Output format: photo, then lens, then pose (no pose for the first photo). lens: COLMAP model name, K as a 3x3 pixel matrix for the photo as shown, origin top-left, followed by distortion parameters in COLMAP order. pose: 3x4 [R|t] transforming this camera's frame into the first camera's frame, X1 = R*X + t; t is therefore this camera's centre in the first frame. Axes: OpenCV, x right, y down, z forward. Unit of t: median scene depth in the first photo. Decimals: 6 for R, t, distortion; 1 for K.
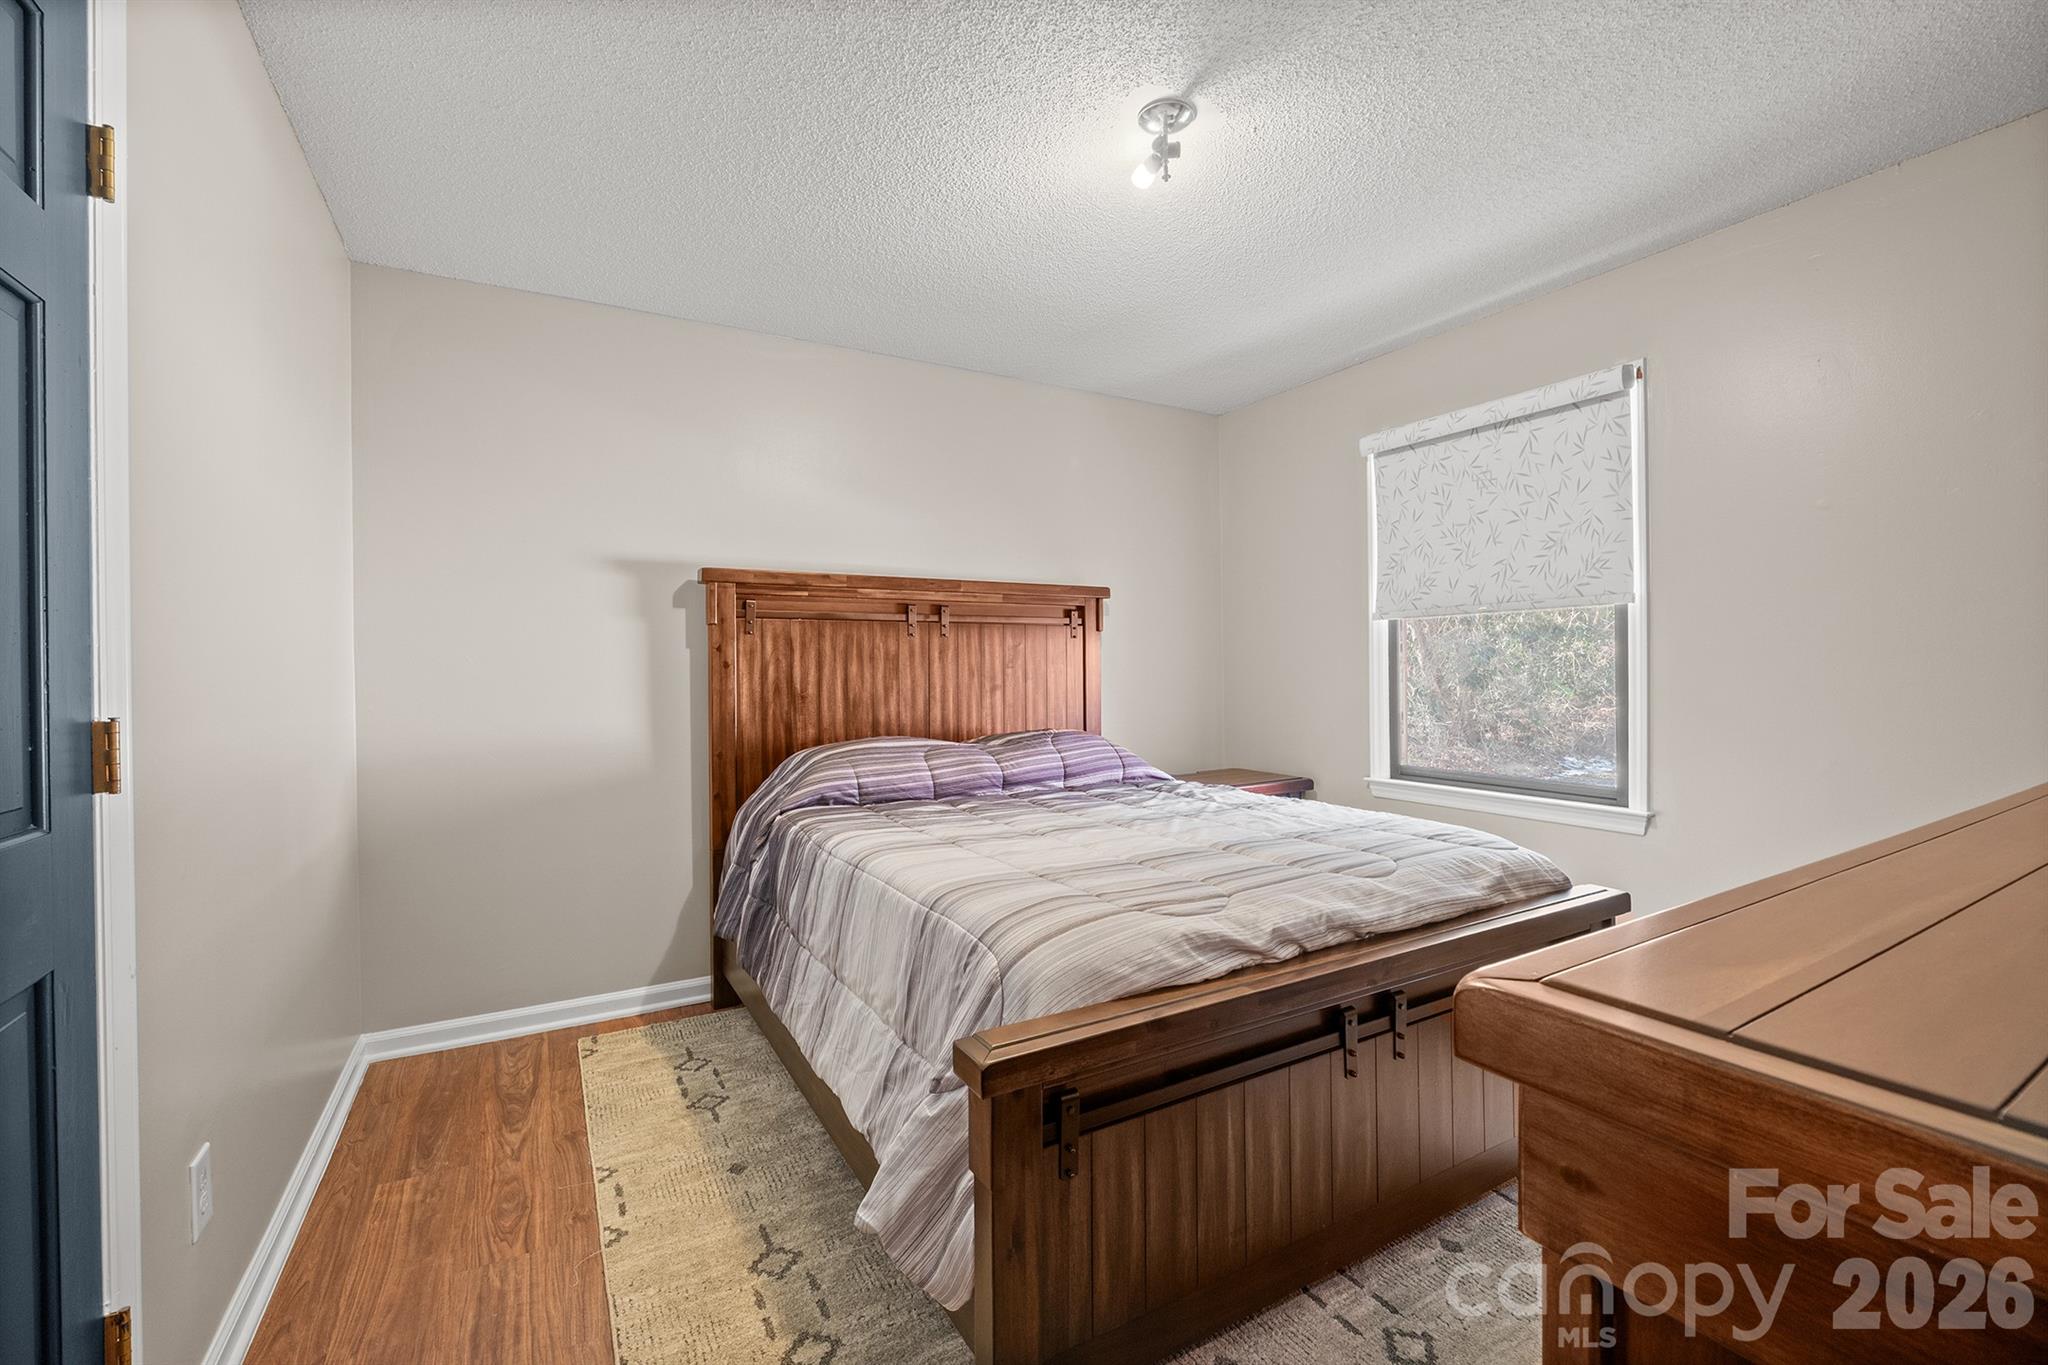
lens RADIAL K [[870.1, 0, 1039.4], [0, 870.1, 677.0], [0, 0, 1]] dist [-0.006283, -0.000059]
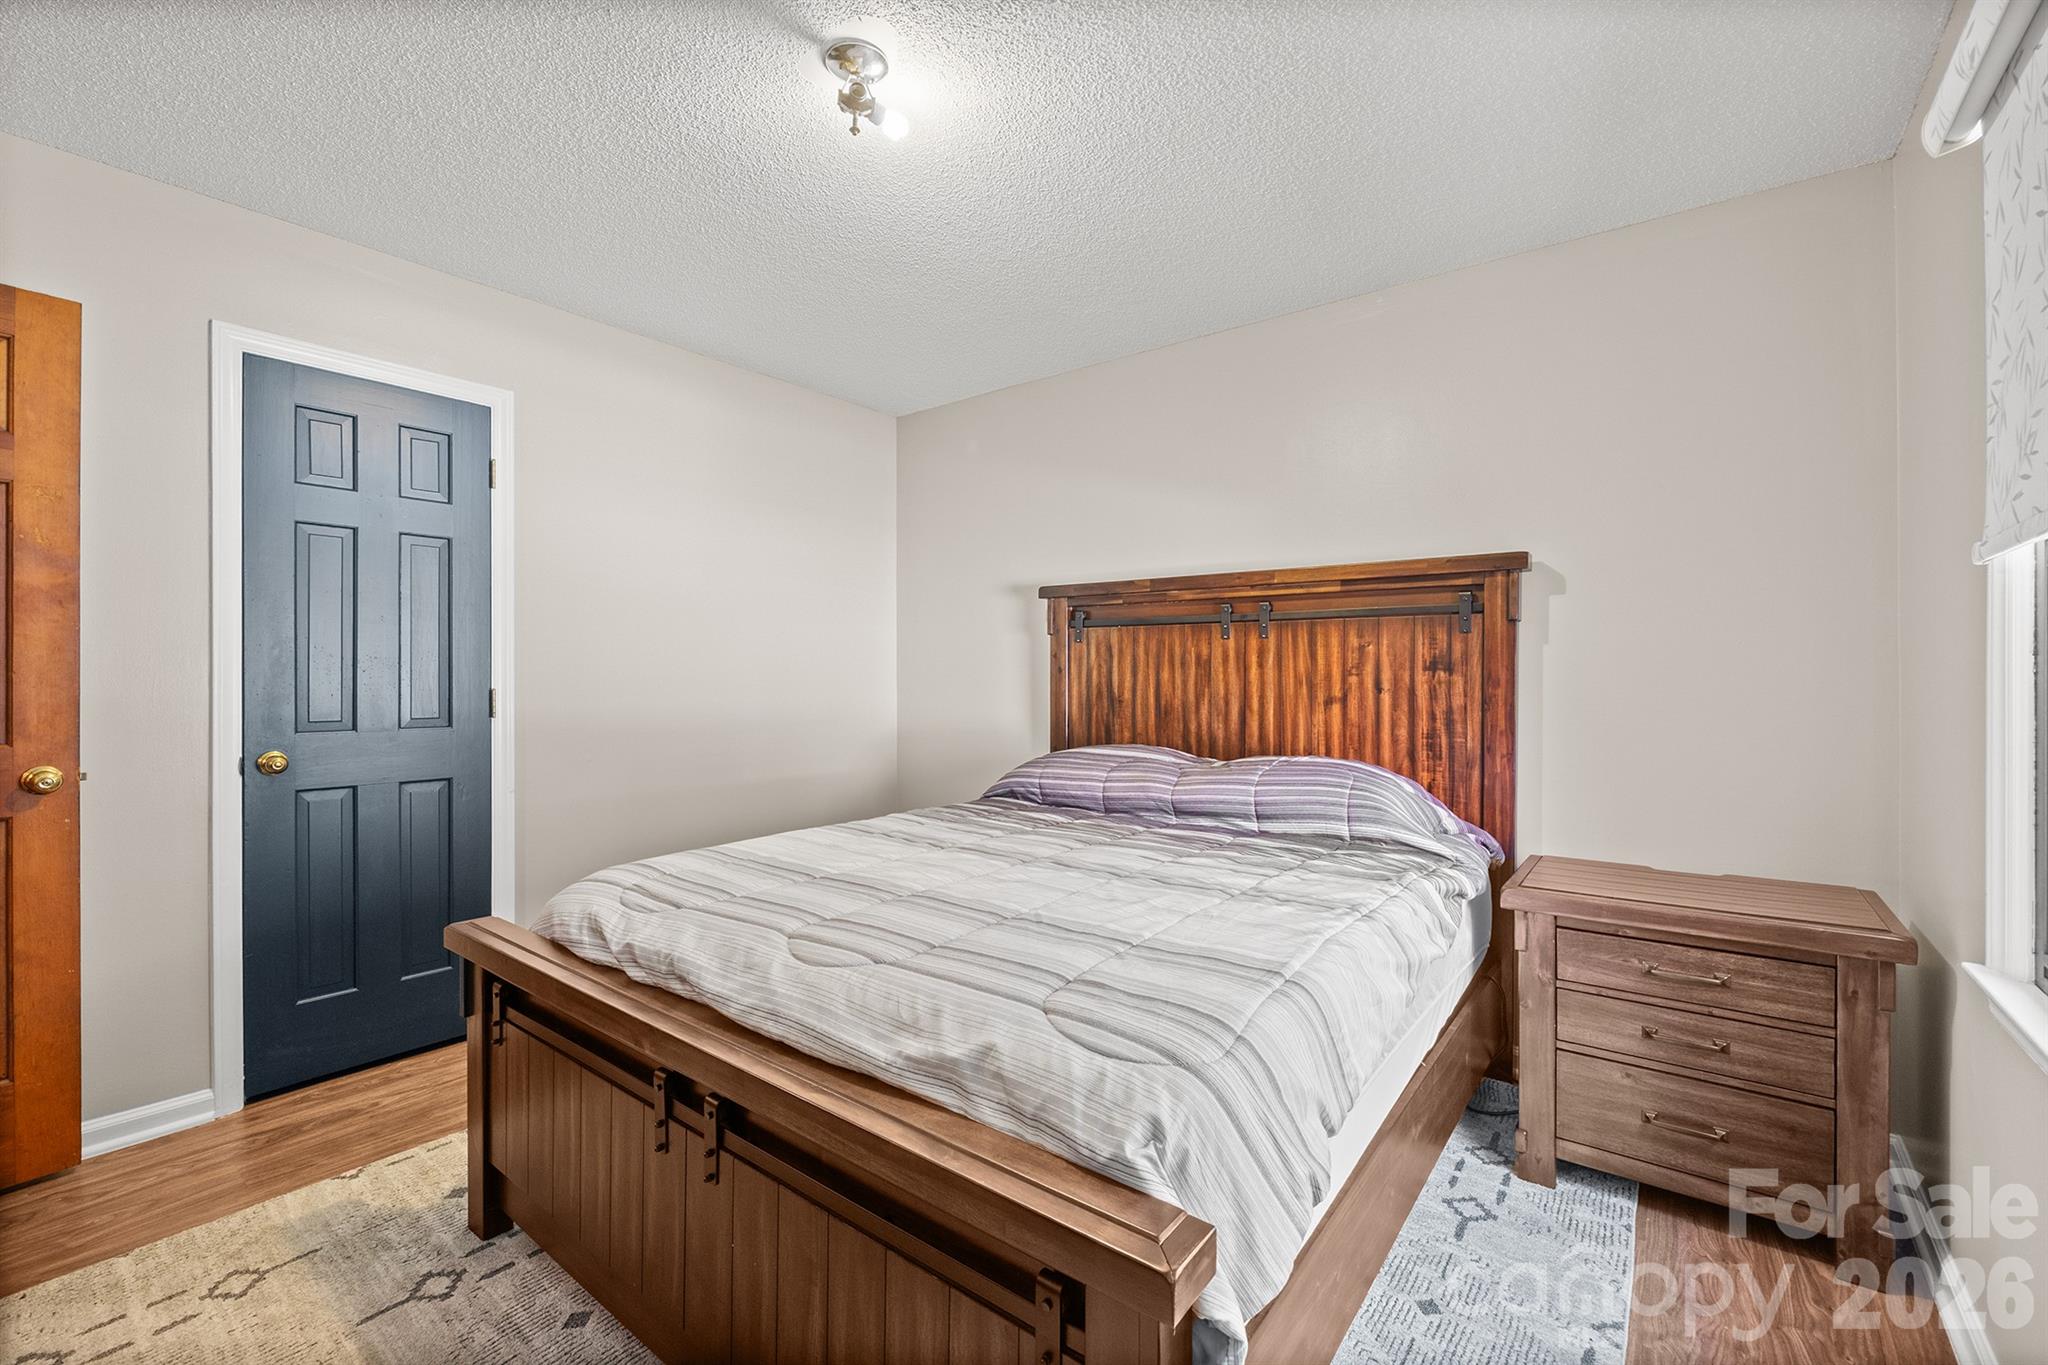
lens RADIAL K [[870.1, 0, 1025.6], [0, 870.1, 680.0], [0, 0, 1]] dist [-0.006283, -0.000059]
pose [[0.360731, 0.013474, -0.932573, 0.653213], [-0.015398, 0.999845, 0.008490, -0.009281], [0.932543, 0.011297, 0.360883, 0.520647]]
